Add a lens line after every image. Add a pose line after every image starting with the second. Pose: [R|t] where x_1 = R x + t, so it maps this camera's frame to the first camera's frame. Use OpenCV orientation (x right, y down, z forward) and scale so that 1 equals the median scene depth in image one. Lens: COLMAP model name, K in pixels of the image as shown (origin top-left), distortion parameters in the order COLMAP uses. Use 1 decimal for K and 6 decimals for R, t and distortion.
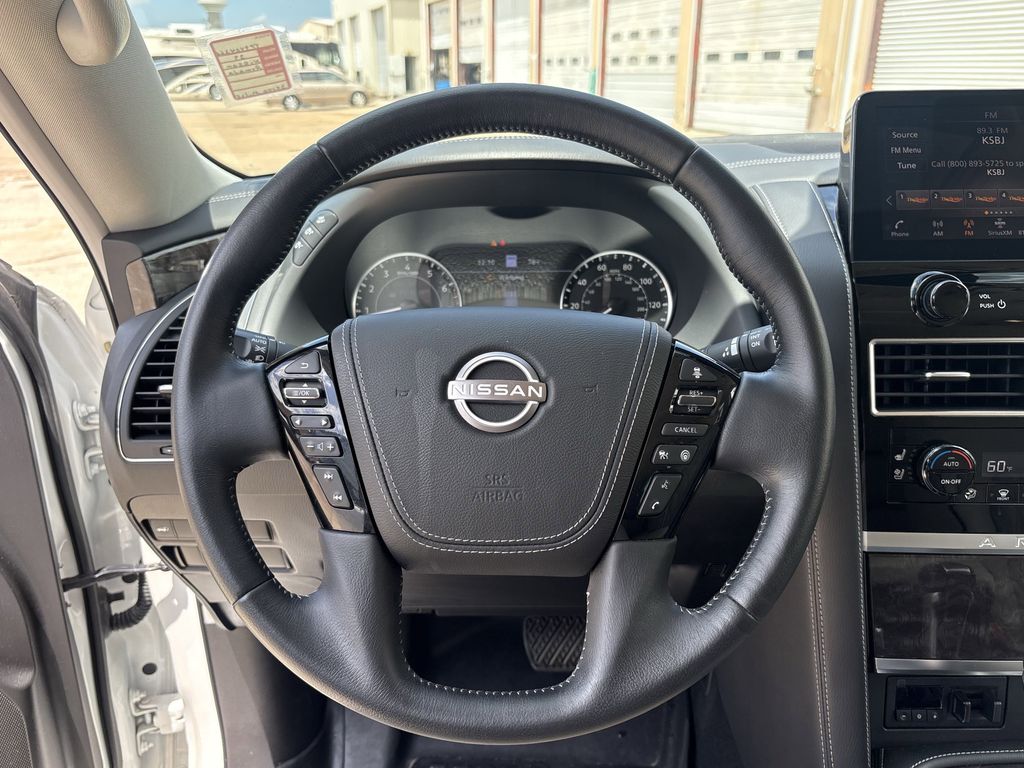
lens RADIAL K [[835.0, 0, 506.9], [0, 835.0, 381.6], [0, 0, 1]] dist [0.040046, -0.047084]
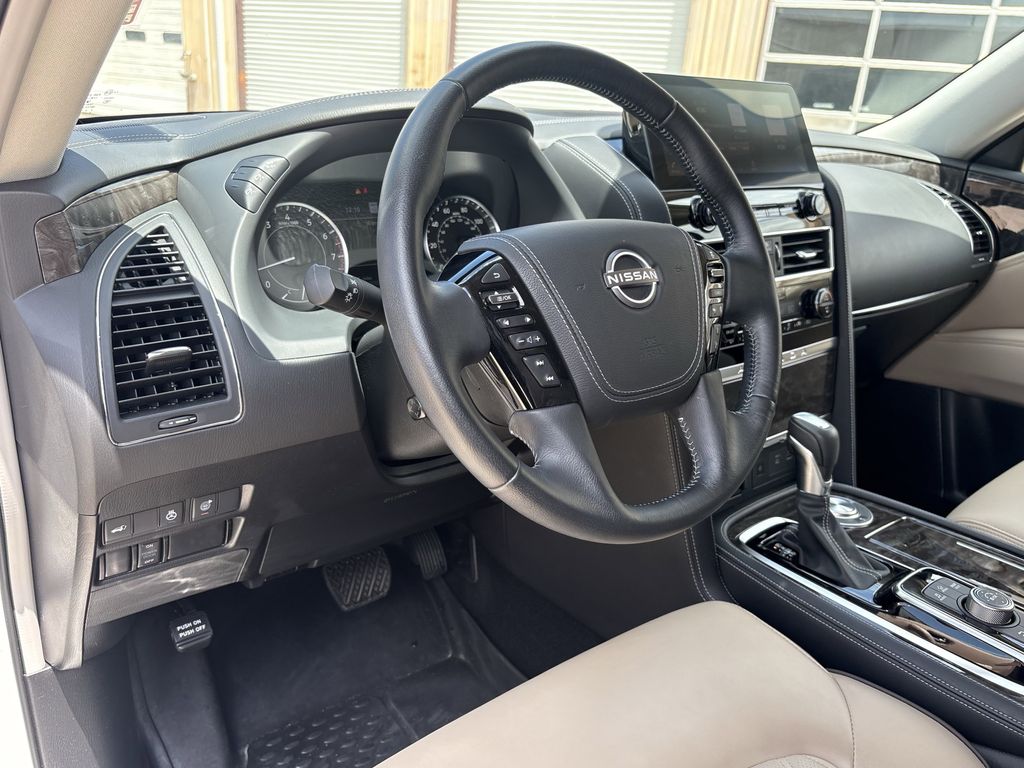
lens RADIAL K [[835.0, 0, 515.1], [0, 835.0, 387.9], [0, 0, 1]] dist [0.040046, -0.047084]
pose [[0.751339, -0.170827, 0.637423, -0.592075], [0.158561, 0.984350, 0.076905, 0.029979], [-0.640584, 0.043289, 0.766667, 0.066594]]
